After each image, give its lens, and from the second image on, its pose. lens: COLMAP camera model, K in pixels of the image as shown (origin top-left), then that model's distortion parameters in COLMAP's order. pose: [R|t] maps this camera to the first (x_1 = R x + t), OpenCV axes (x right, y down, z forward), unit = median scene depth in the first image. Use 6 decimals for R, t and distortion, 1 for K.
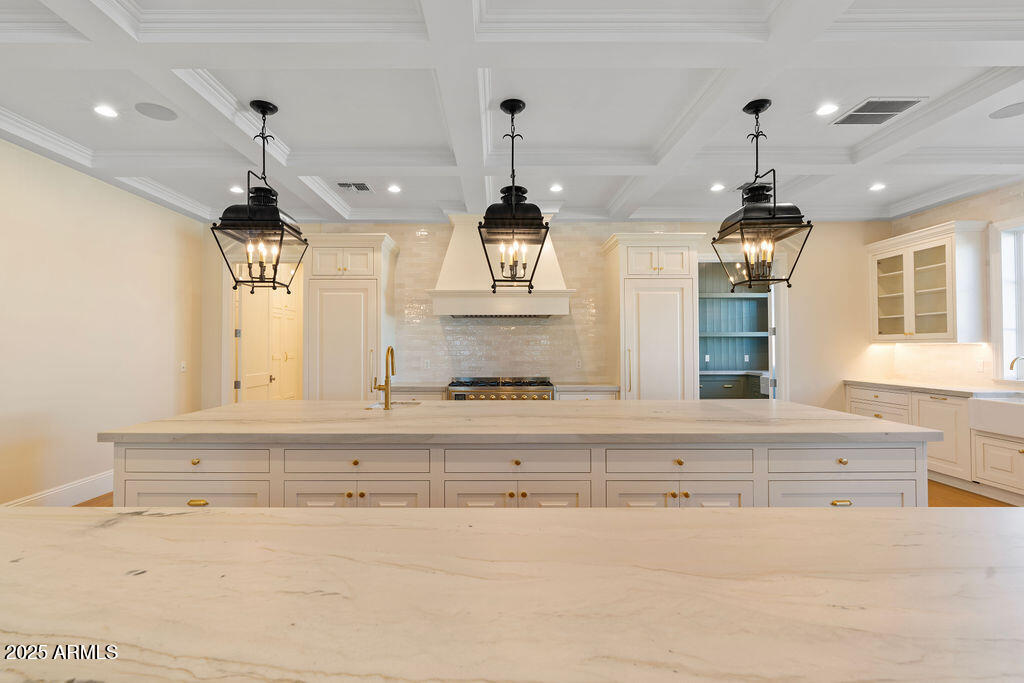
lens RADIAL K [[459.6, 0, 506.7], [0, 459.6, 340.5], [0, 0, 1]] dist [-0.003523, 0.000765]
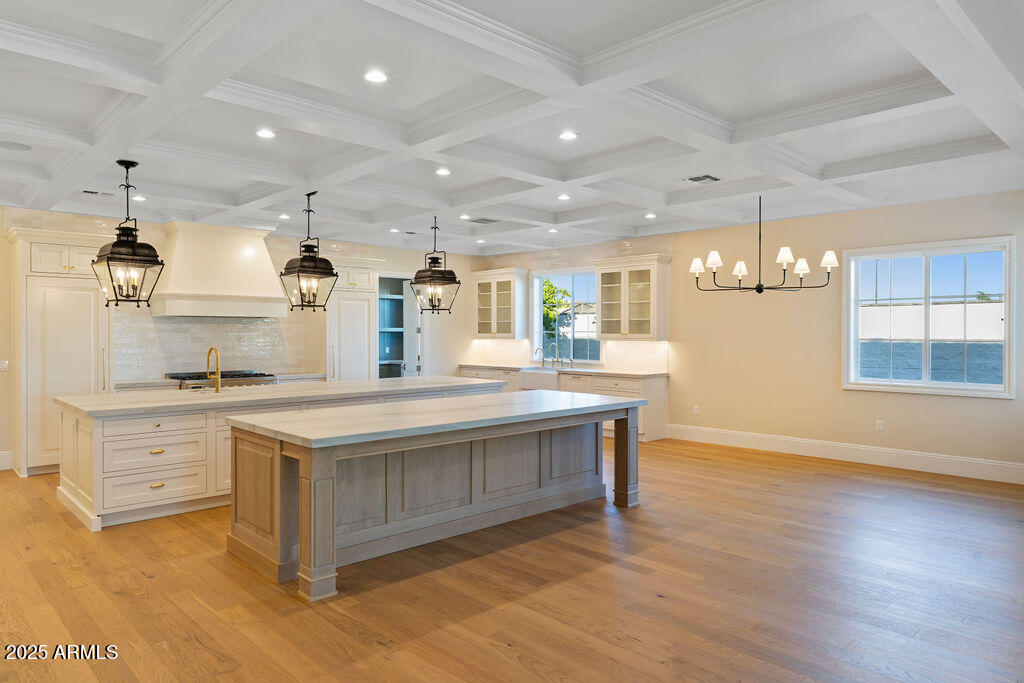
lens RADIAL K [[657.9, 0, 511.6], [0, 657.9, 338.9], [0, 0, 1]] dist [-0.002330, 0.000045]
pose [[0.724141, -0.004369, 0.689639, -0.641276], [-0.012315, 0.999739, 0.019265, -0.040269], [-0.689542, -0.022443, 0.723897, -0.684053]]
